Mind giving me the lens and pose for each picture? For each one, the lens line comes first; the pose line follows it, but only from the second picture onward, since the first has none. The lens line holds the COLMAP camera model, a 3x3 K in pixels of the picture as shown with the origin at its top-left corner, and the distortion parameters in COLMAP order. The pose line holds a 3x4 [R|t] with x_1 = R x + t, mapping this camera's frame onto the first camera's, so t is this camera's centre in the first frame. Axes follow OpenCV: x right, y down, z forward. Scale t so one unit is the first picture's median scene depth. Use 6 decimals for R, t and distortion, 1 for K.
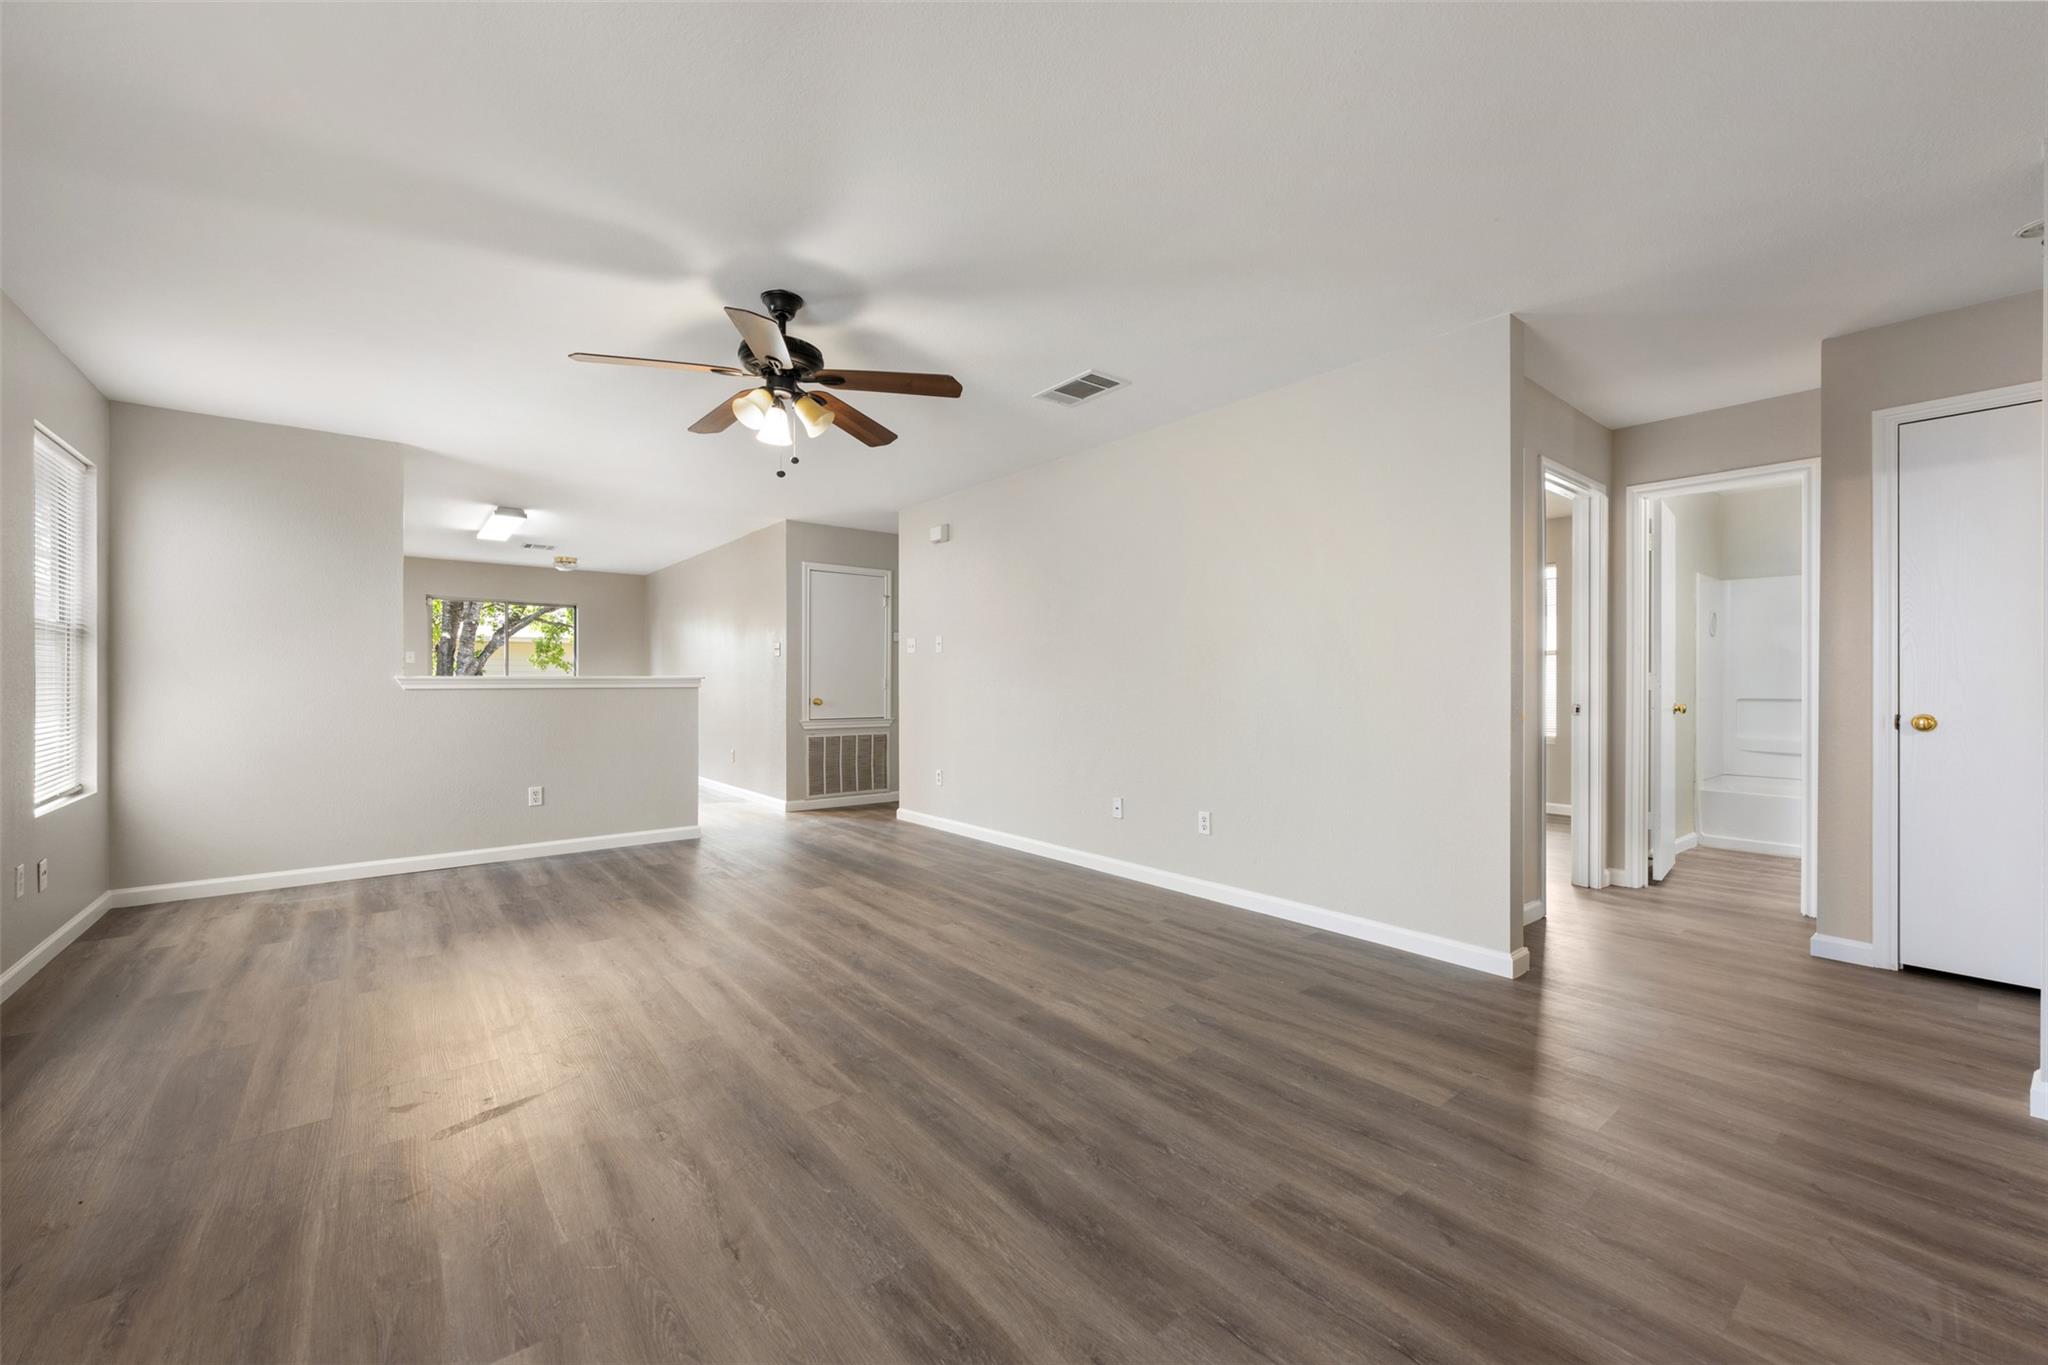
lens RADIAL K [[808.2, 0, 1021.9], [0, 808.2, 681.0], [0, 0, 1]] dist [-0.000682, 0.000046]
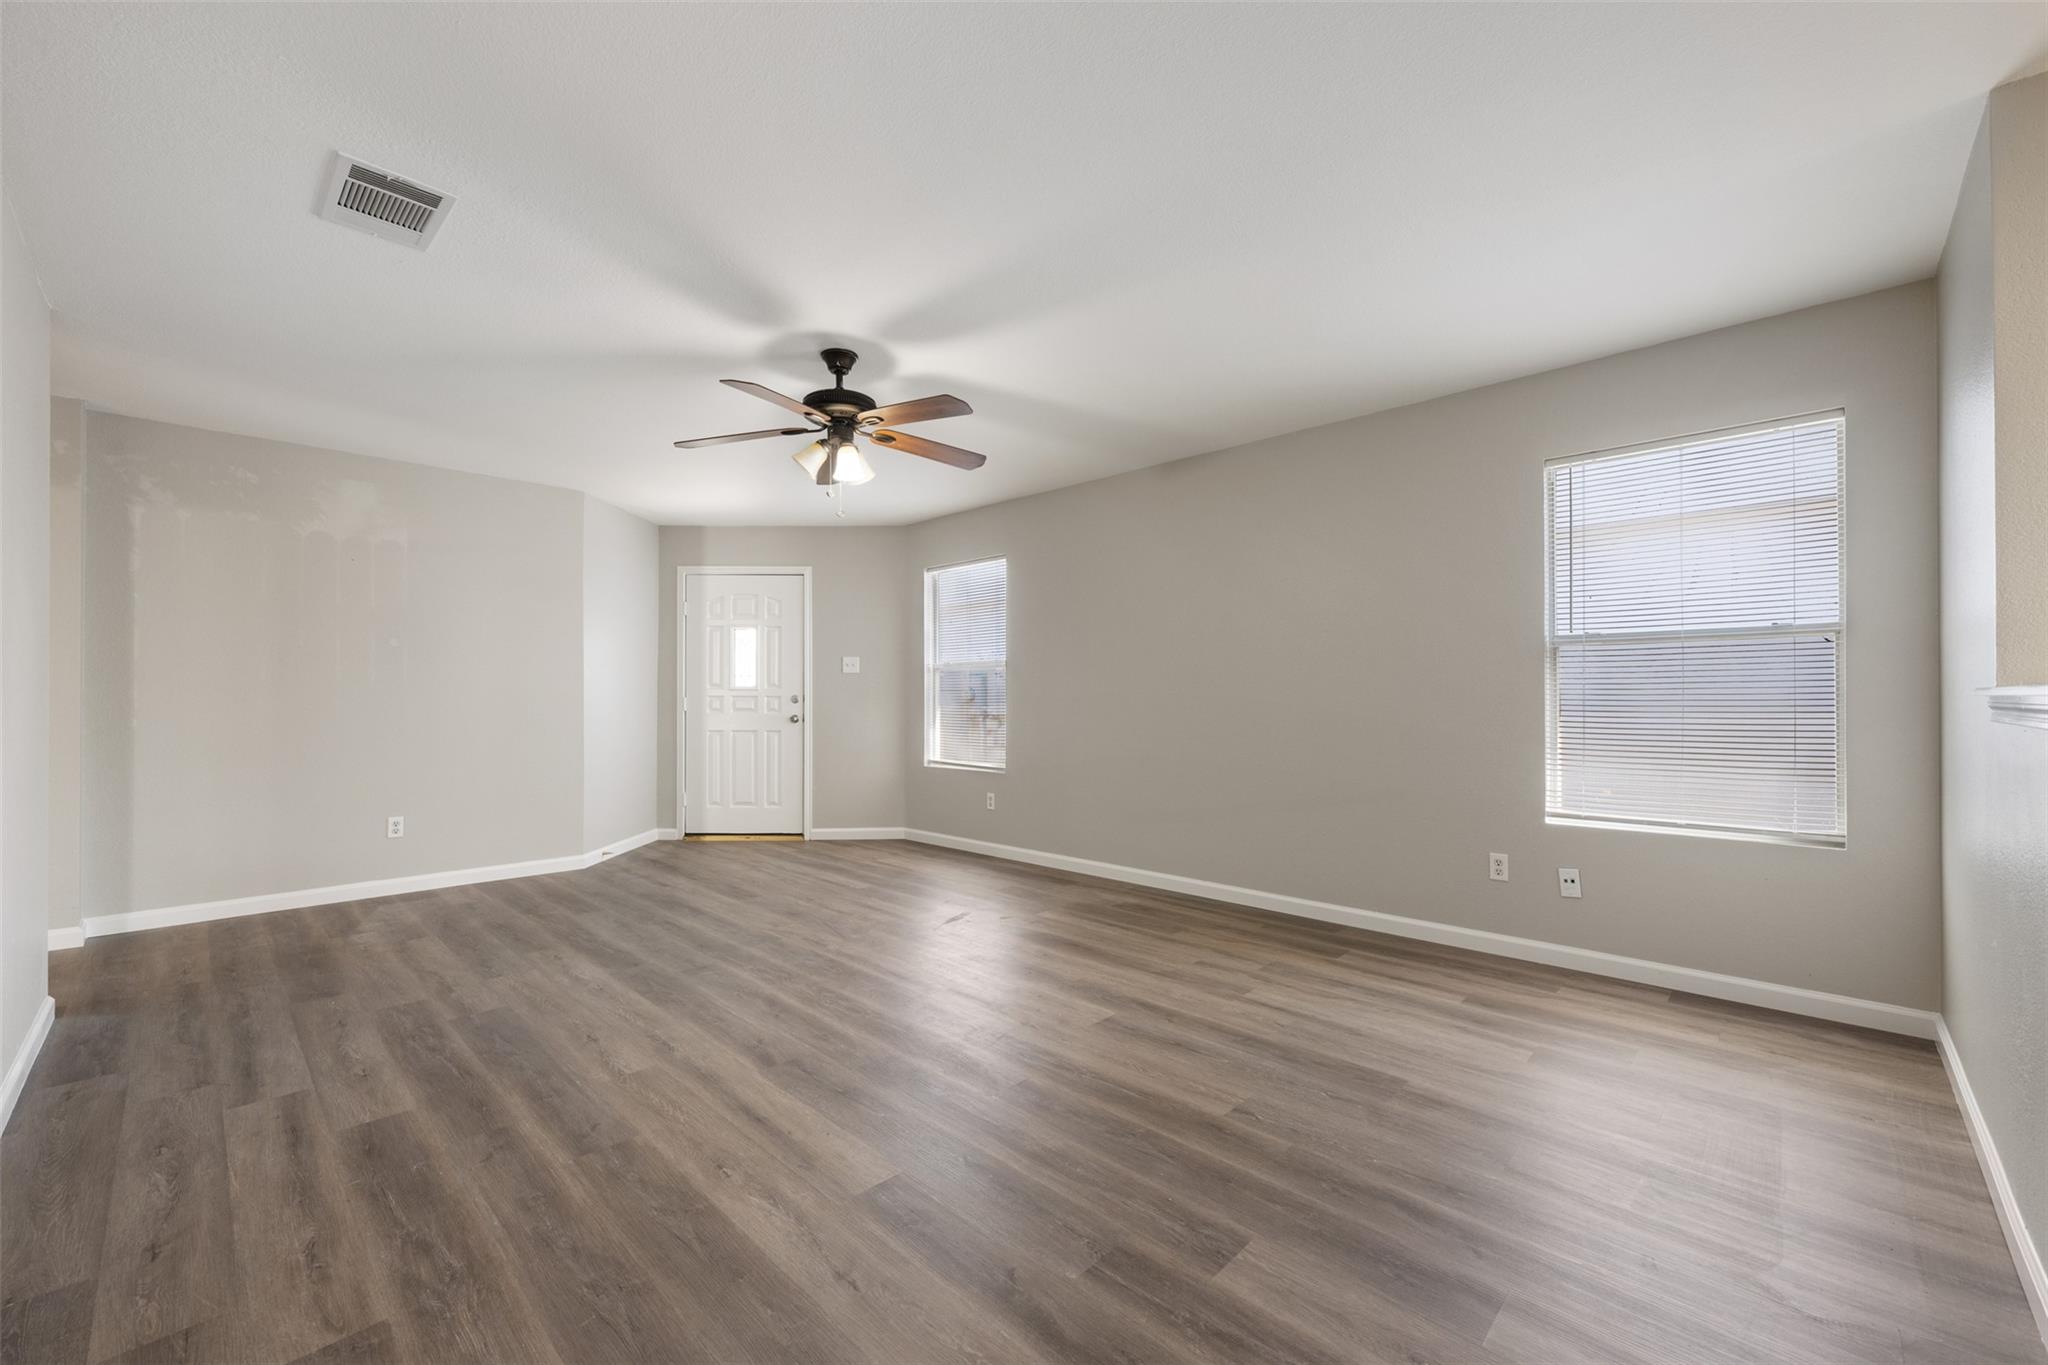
lens RADIAL K [[811.2, 0, 1022.1], [0, 811.2, 689.4], [0, 0, 1]] dist [-0.000589, 0.000019]
pose [[-0.992147, 0.000914, -0.125078, -0.372368], [0.001861, 0.999970, -0.007456, -0.005502], [0.125067, -0.007631, -0.992119, 1.961369]]
